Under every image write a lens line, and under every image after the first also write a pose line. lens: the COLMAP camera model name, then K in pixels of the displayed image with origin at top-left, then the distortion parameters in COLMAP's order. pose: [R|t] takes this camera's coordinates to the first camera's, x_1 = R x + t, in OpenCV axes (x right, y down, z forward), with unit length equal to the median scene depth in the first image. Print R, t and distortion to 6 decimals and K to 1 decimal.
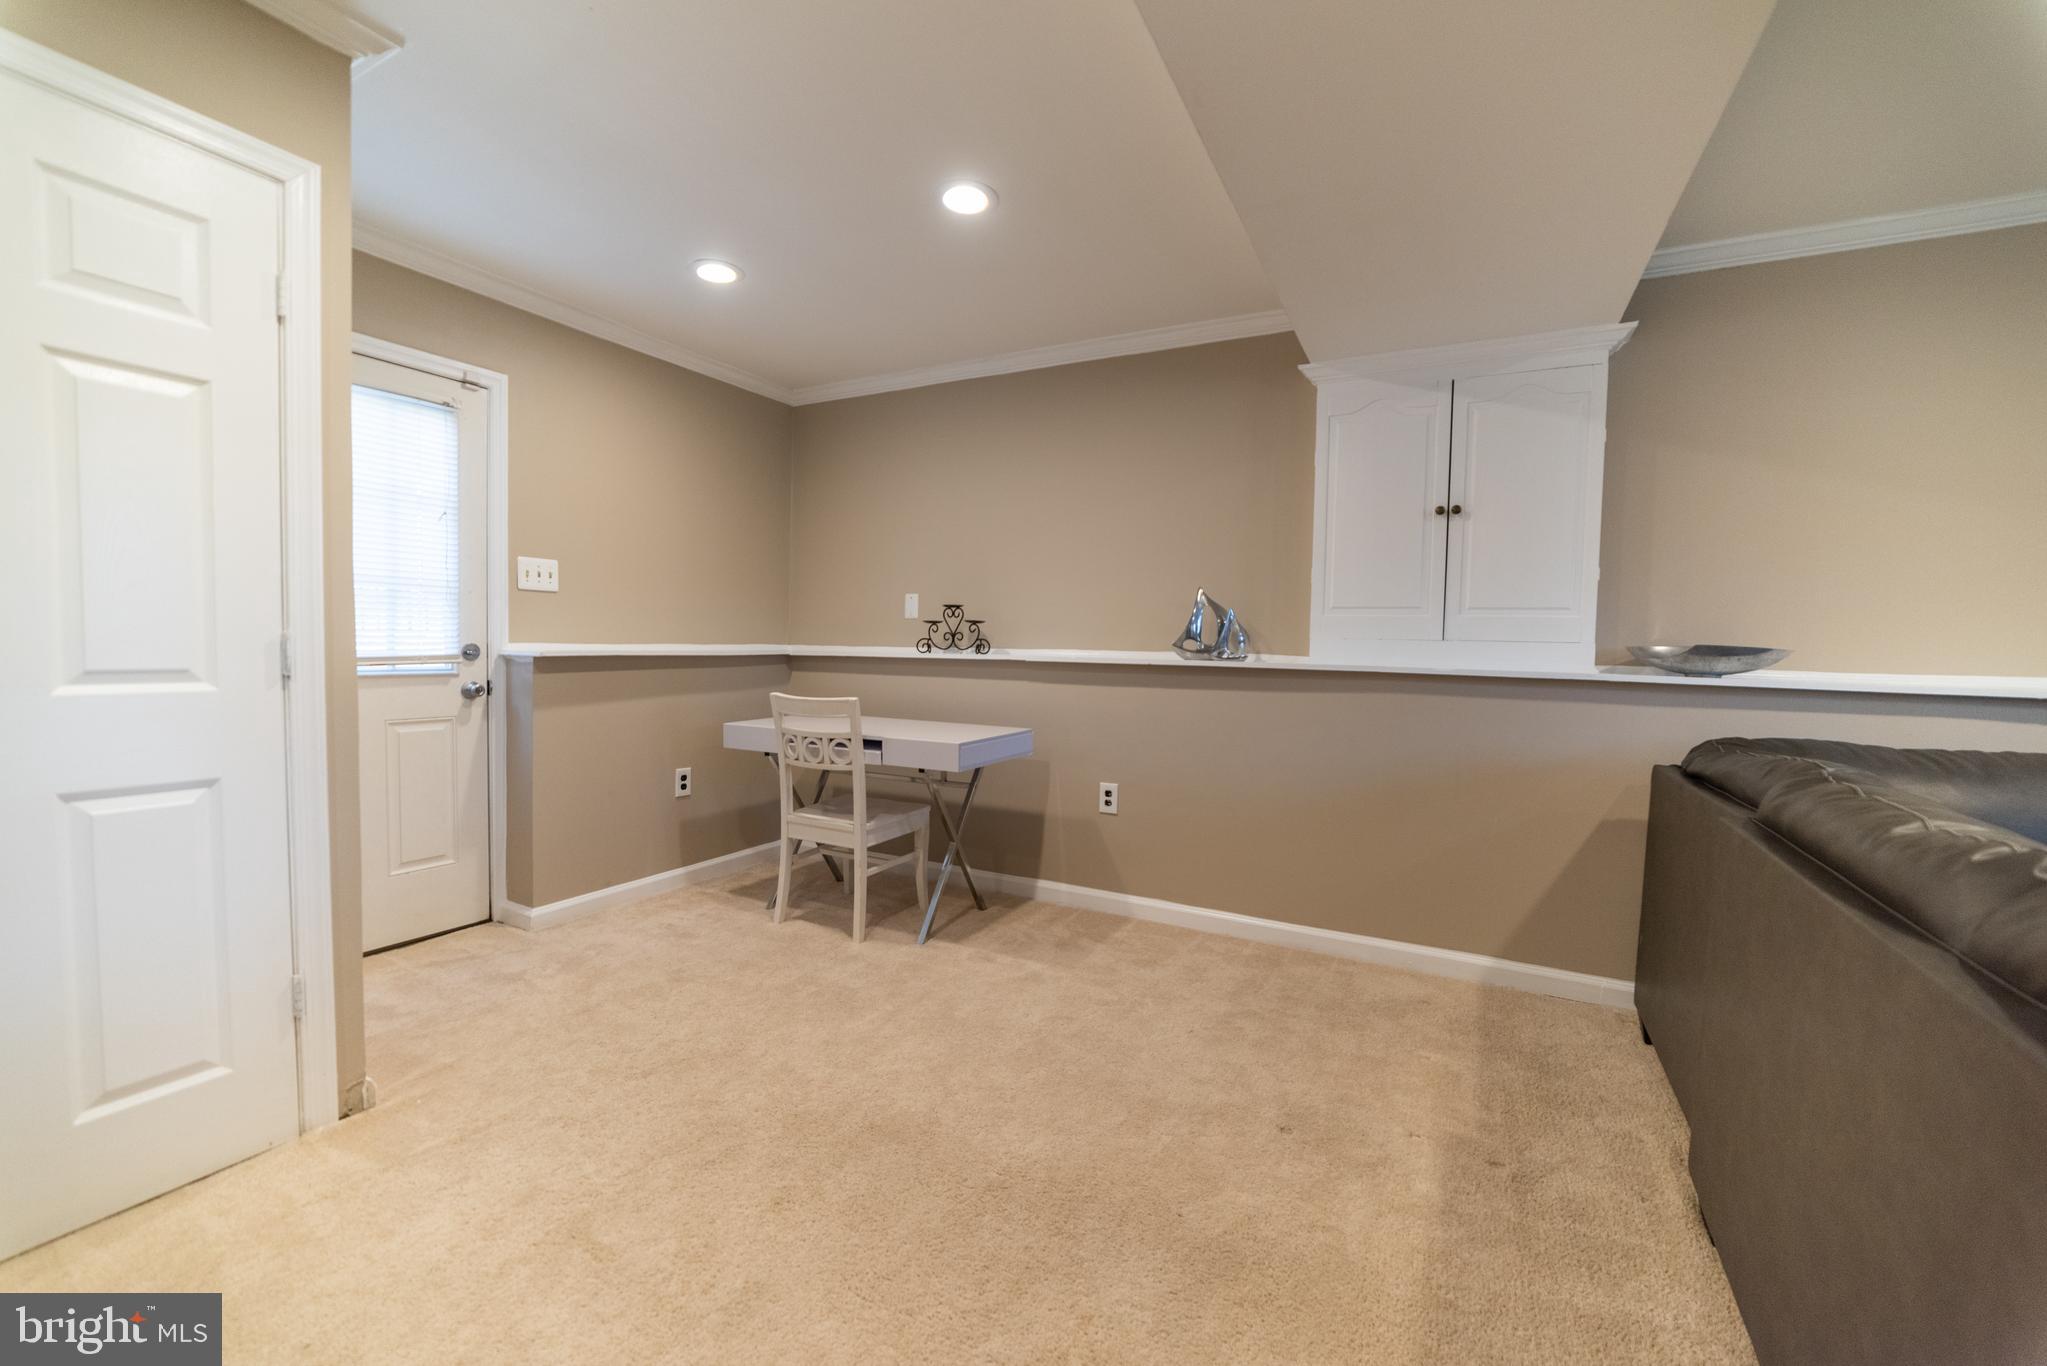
lens RADIAL K [[812.2, 0, 1040.3], [0, 812.2, 683.9], [0, 0, 1]] dist [-0.039929, 0.009939]
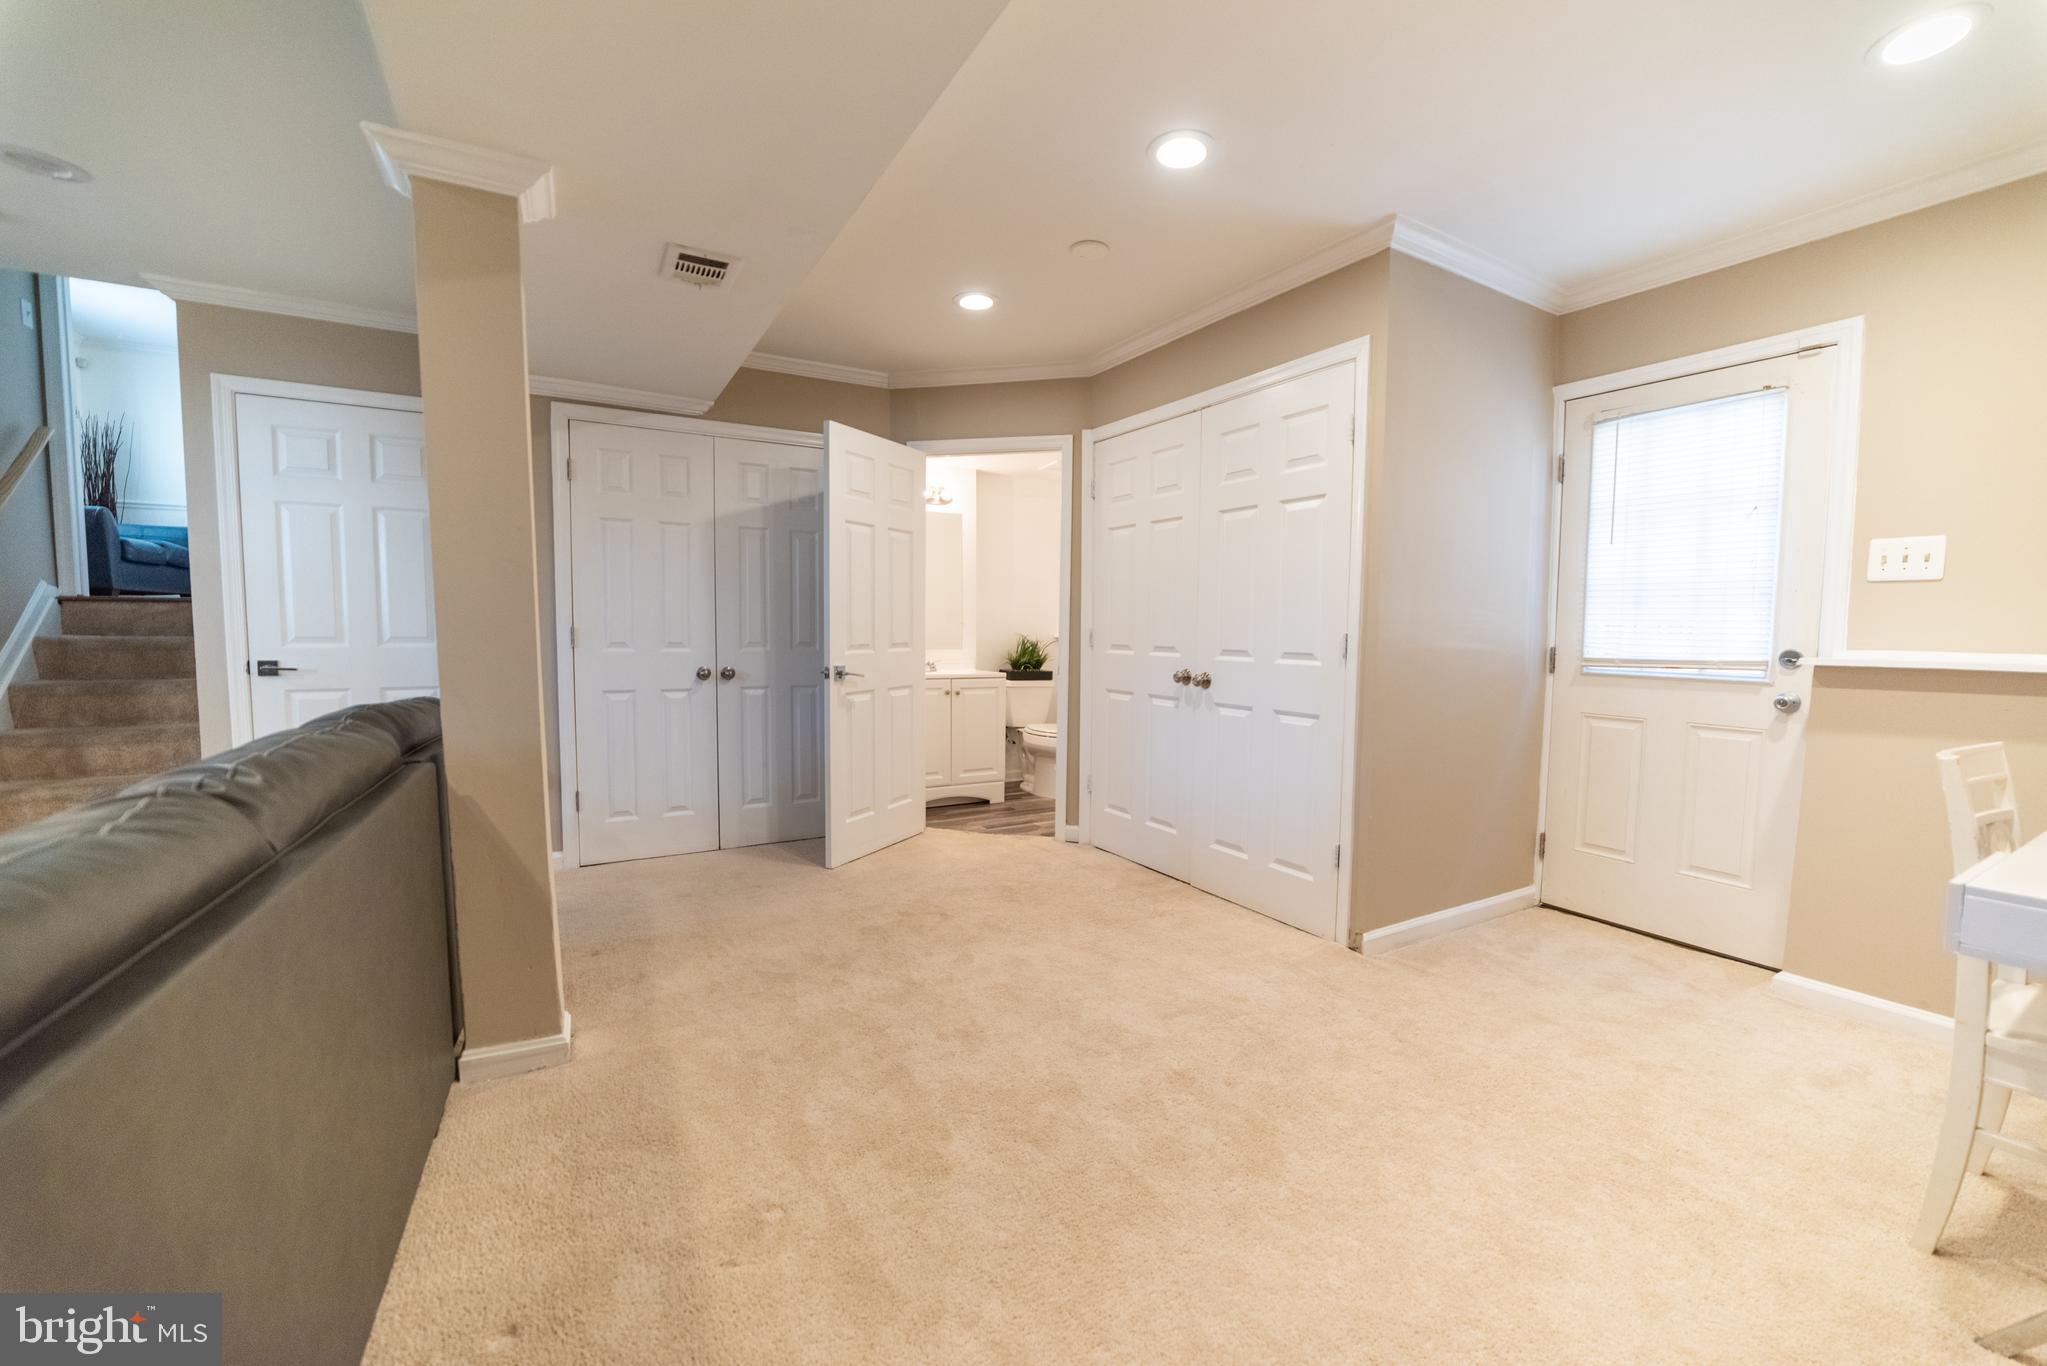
lens RADIAL K [[812.2, 0, 1040.3], [0, 812.2, 683.9], [0, 0, 1]] dist [-0.039929, 0.009939]
pose [[-0.531297, 0.034009, -0.846503, 0.444560], [-0.062505, 0.994897, 0.079202, -0.029286], [0.844877, 0.094990, -0.526460, 0.744294]]
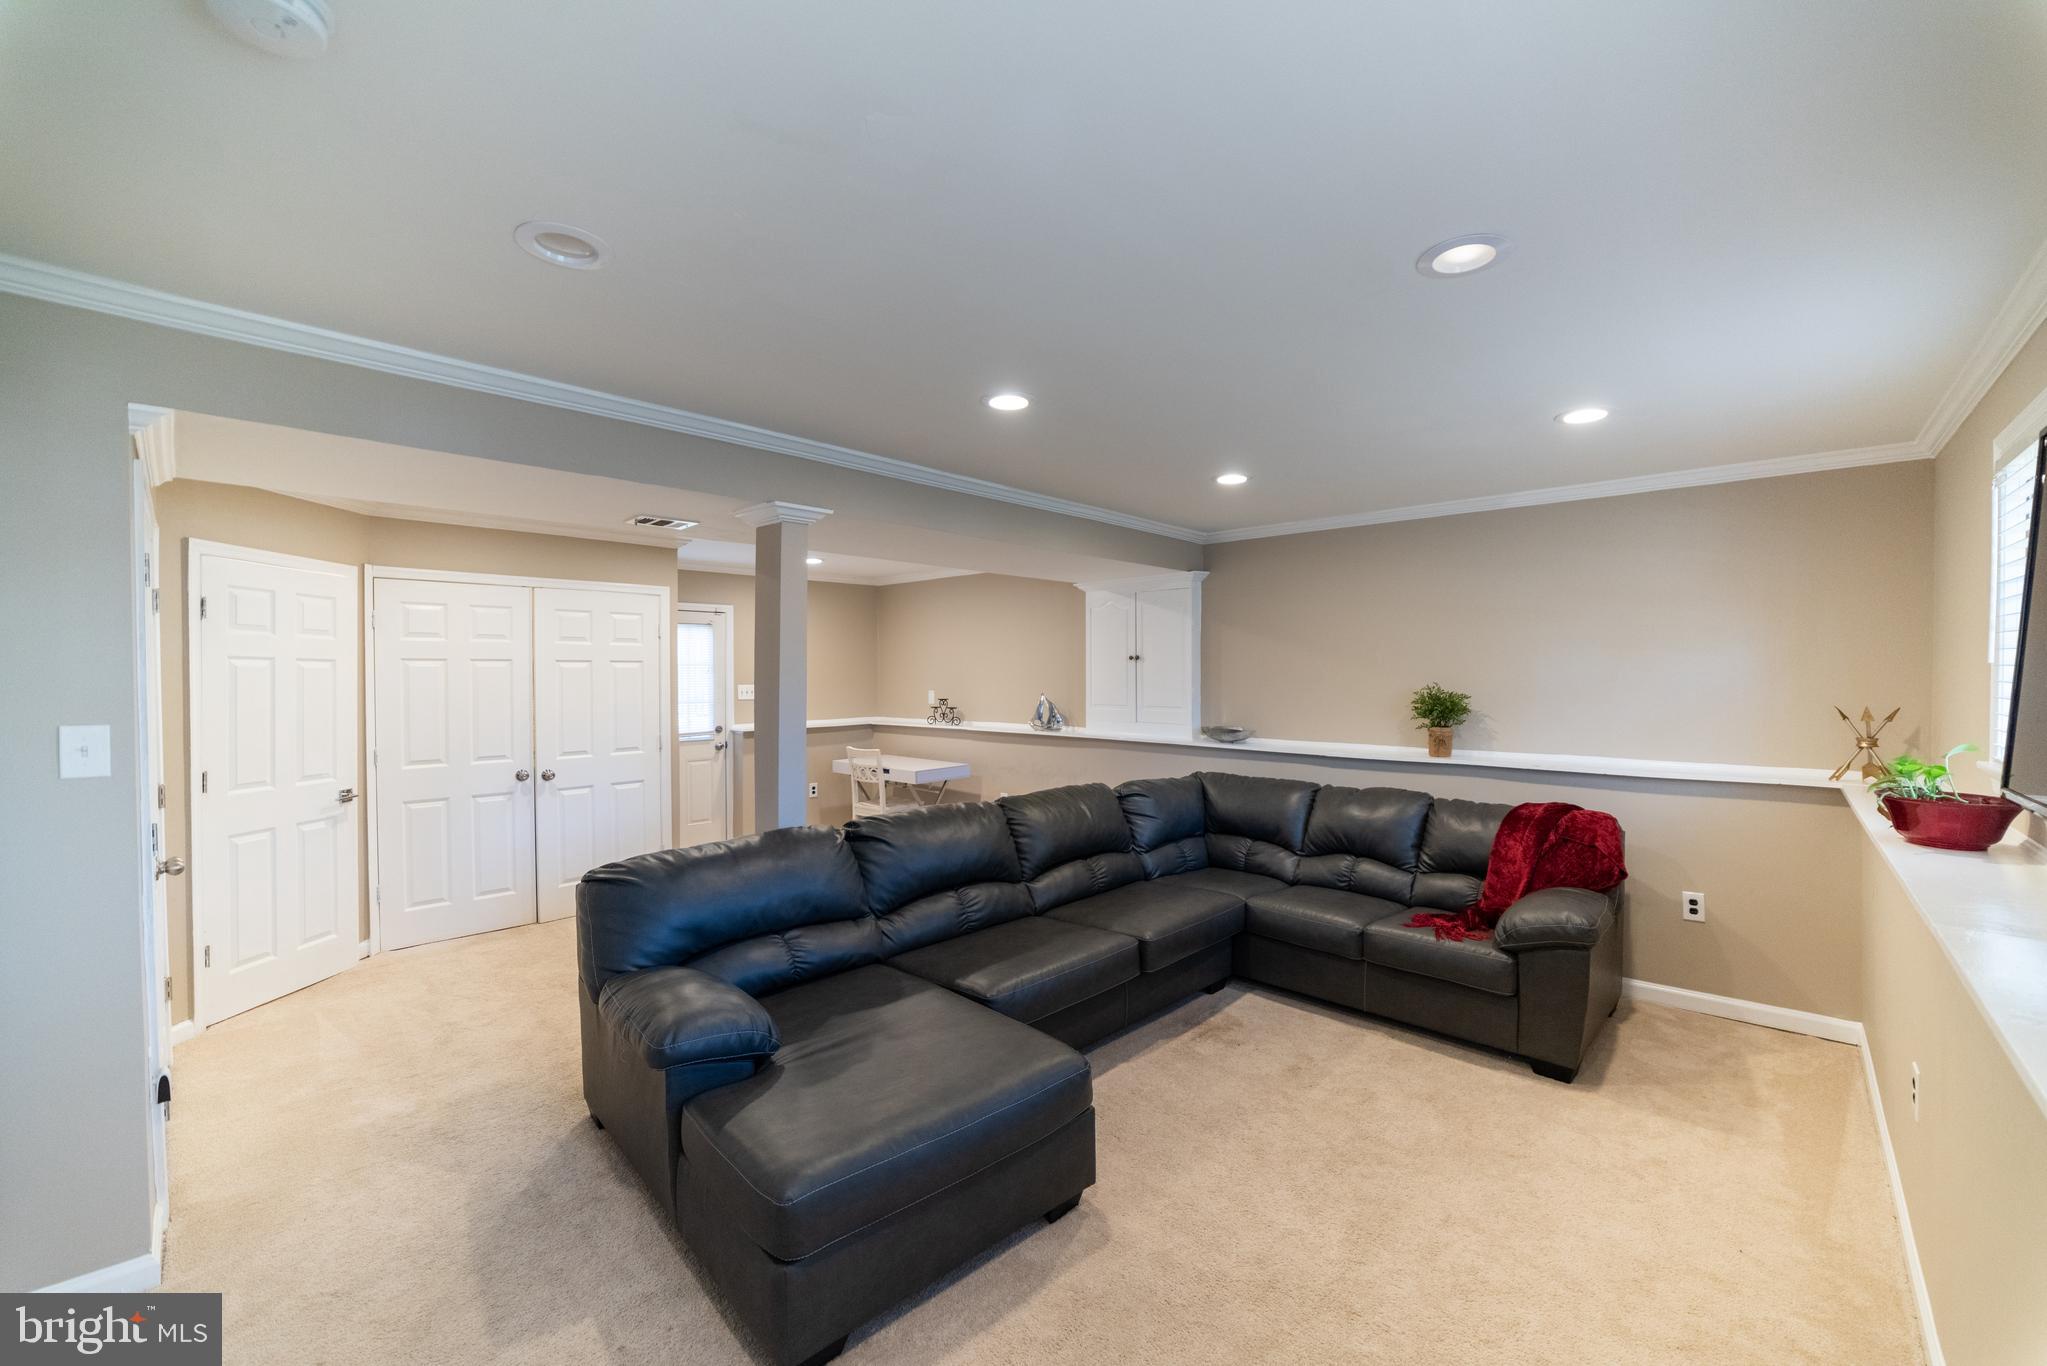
lens RADIAL K [[812.2, 0, 1040.3], [0, 812.2, 683.9], [0, 0, 1]] dist [-0.039929, 0.009939]
pose [[0.961748, -0.020534, -0.273164, 0.772304], [0.010214, 0.999181, -0.039148, -0.068370], [0.273744, 0.034861, 0.961171, -0.932462]]
